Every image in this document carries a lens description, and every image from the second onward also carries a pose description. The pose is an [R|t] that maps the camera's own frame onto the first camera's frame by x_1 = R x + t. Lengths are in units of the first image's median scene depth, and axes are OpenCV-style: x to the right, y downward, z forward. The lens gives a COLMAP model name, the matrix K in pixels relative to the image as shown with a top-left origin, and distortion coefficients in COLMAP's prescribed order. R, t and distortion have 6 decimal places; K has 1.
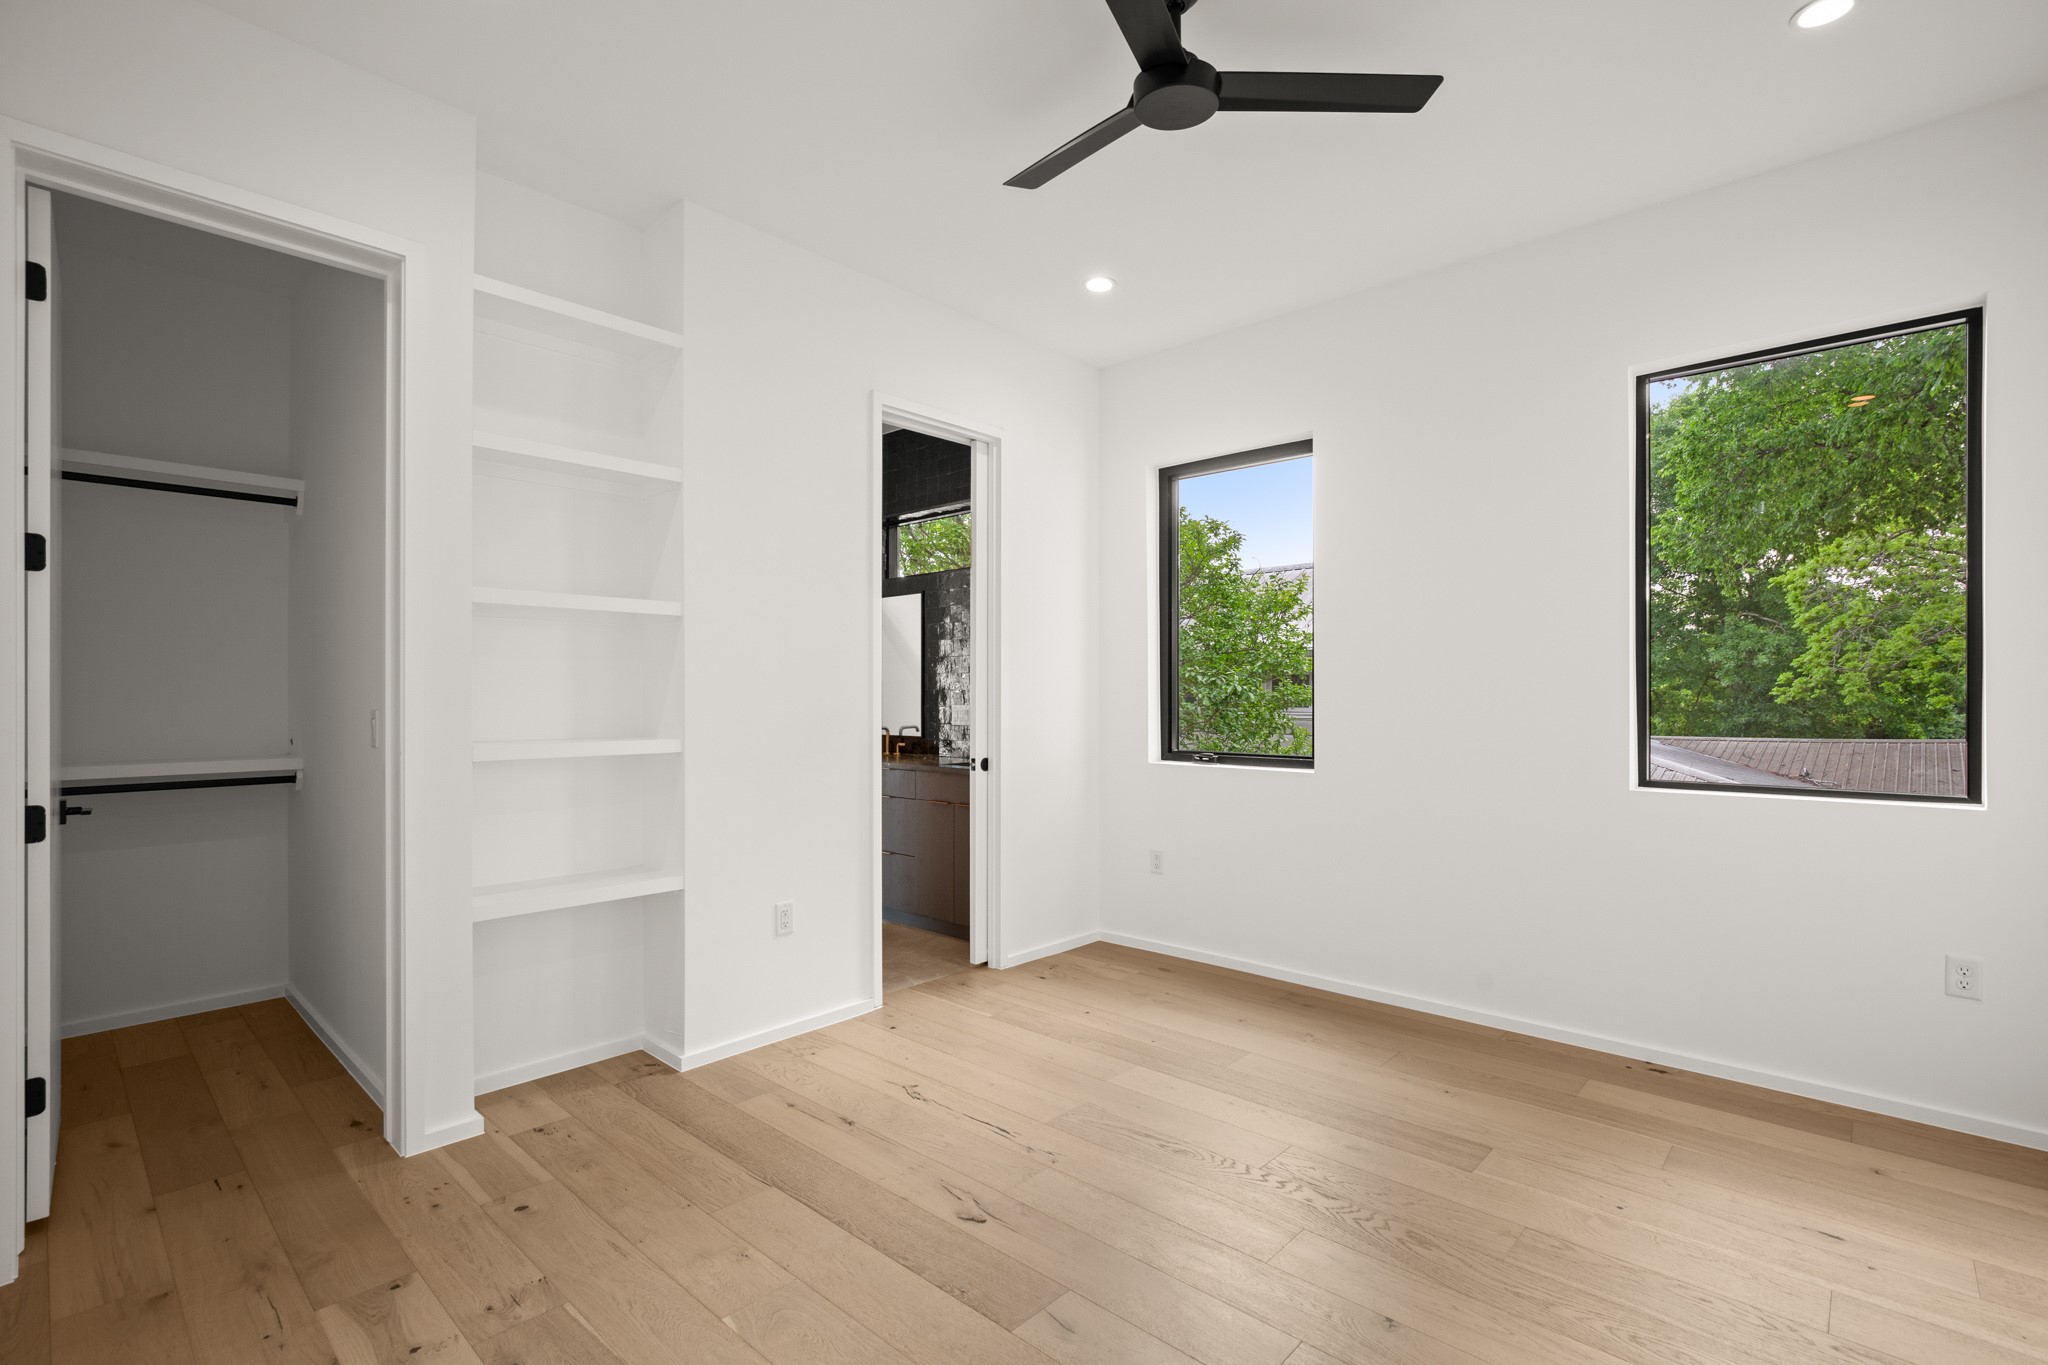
lens RADIAL K [[947.8, 0, 1029.7], [0, 947.8, 686.3], [0, 0, 1]] dist [-0.011993, 0.001061]
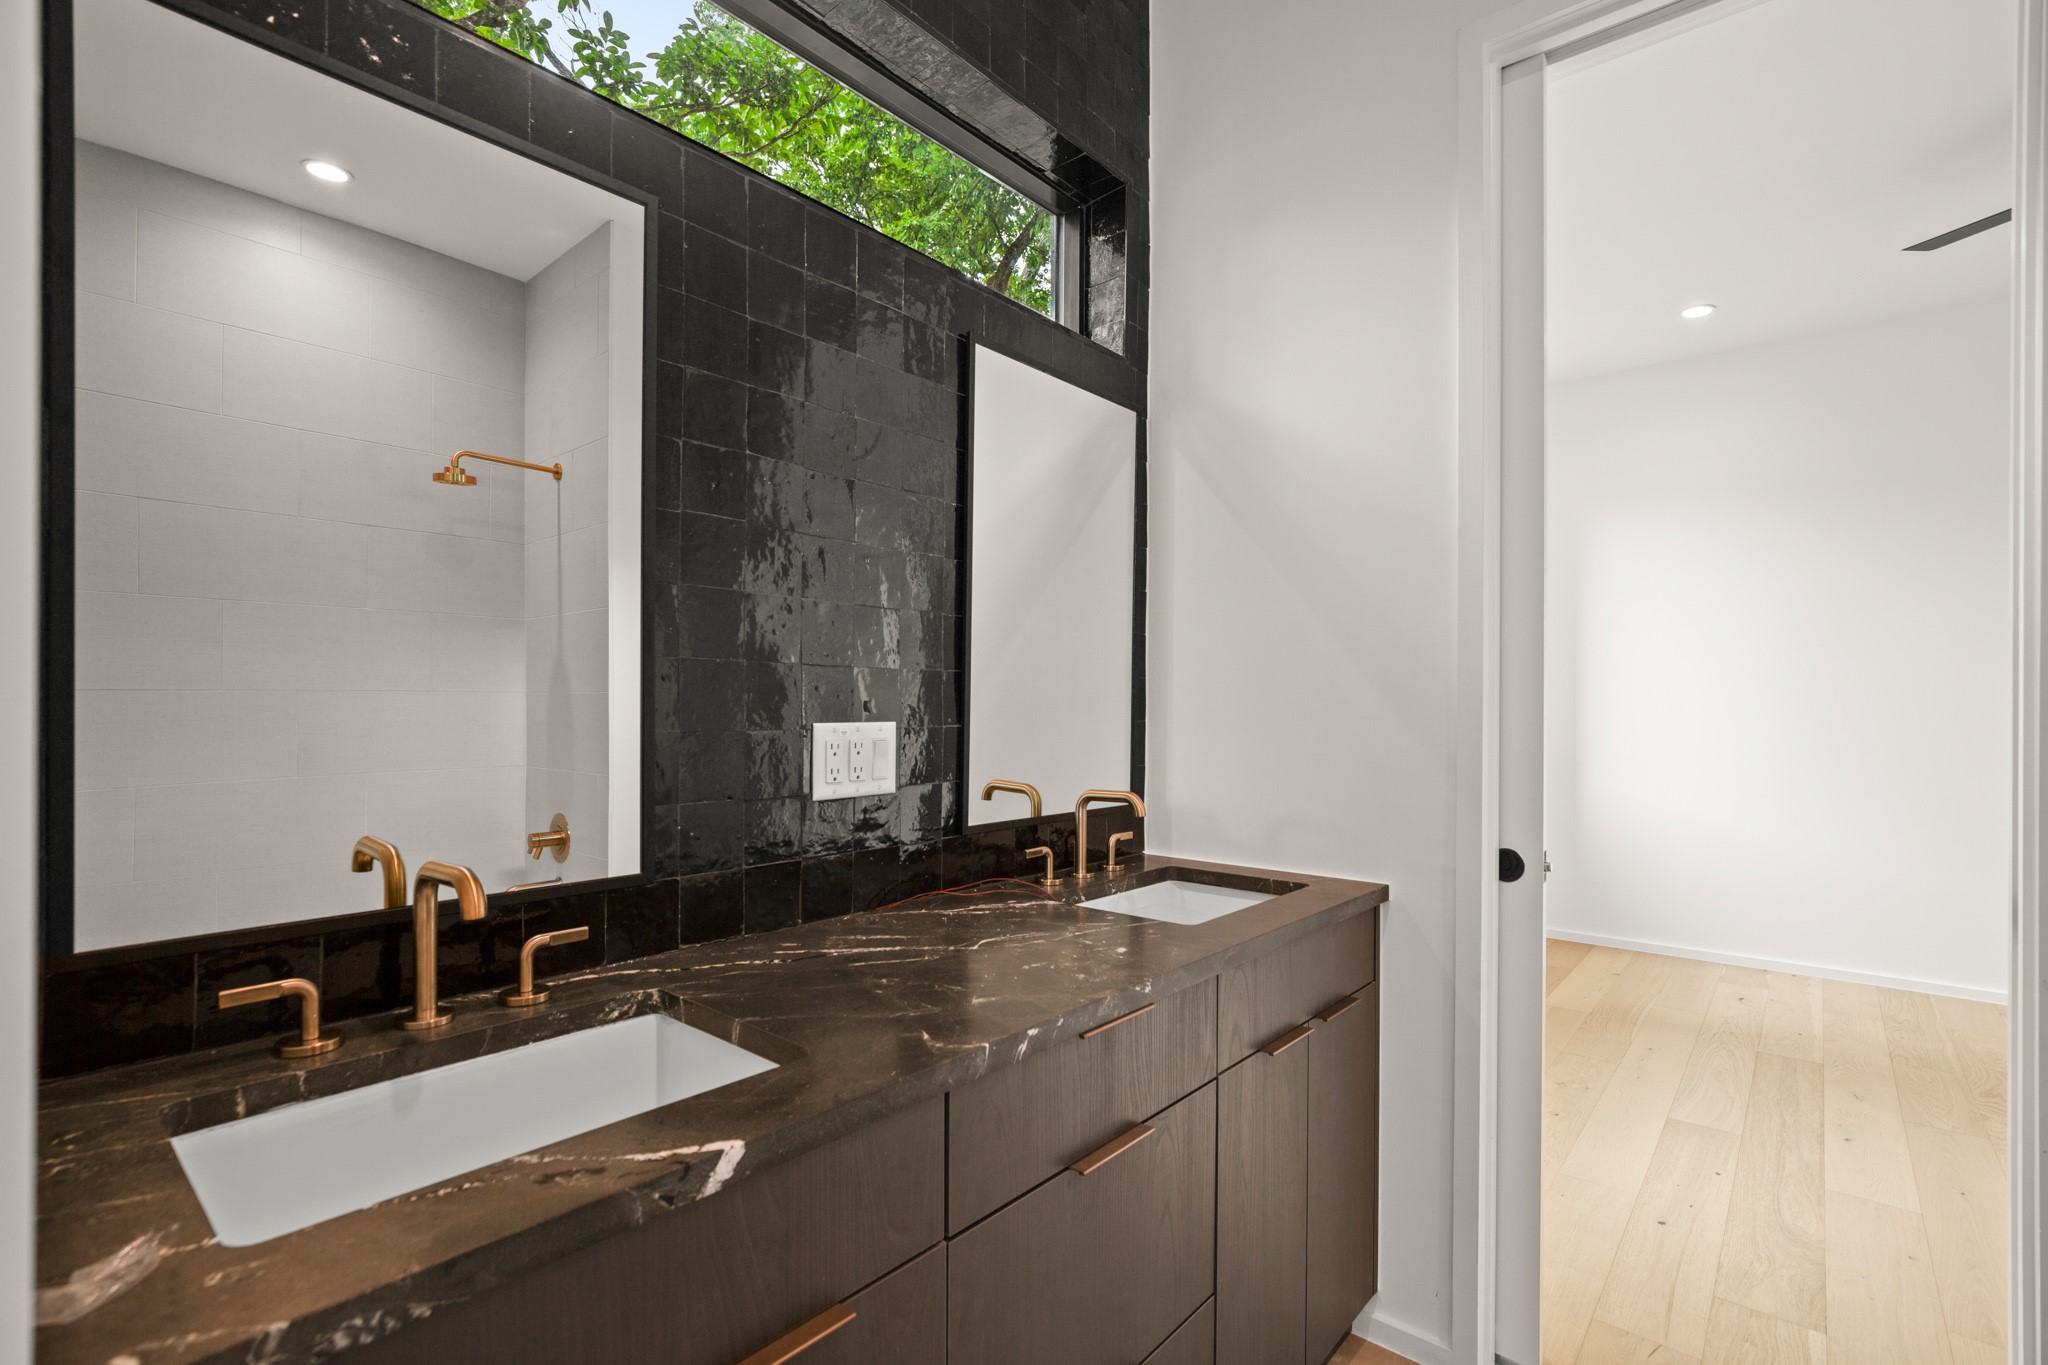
lens RADIAL K [[947.8, 0, 1029.7], [0, 947.8, 686.3], [0, 0, 1]] dist [-0.011993, 0.001061]
pose [[-0.029643, 0.010128, 0.999509, -0.342377], [-0.007798, 0.999916, -0.010363, 0.012333], [-0.999530, -0.008101, -0.029562, 0.937912]]
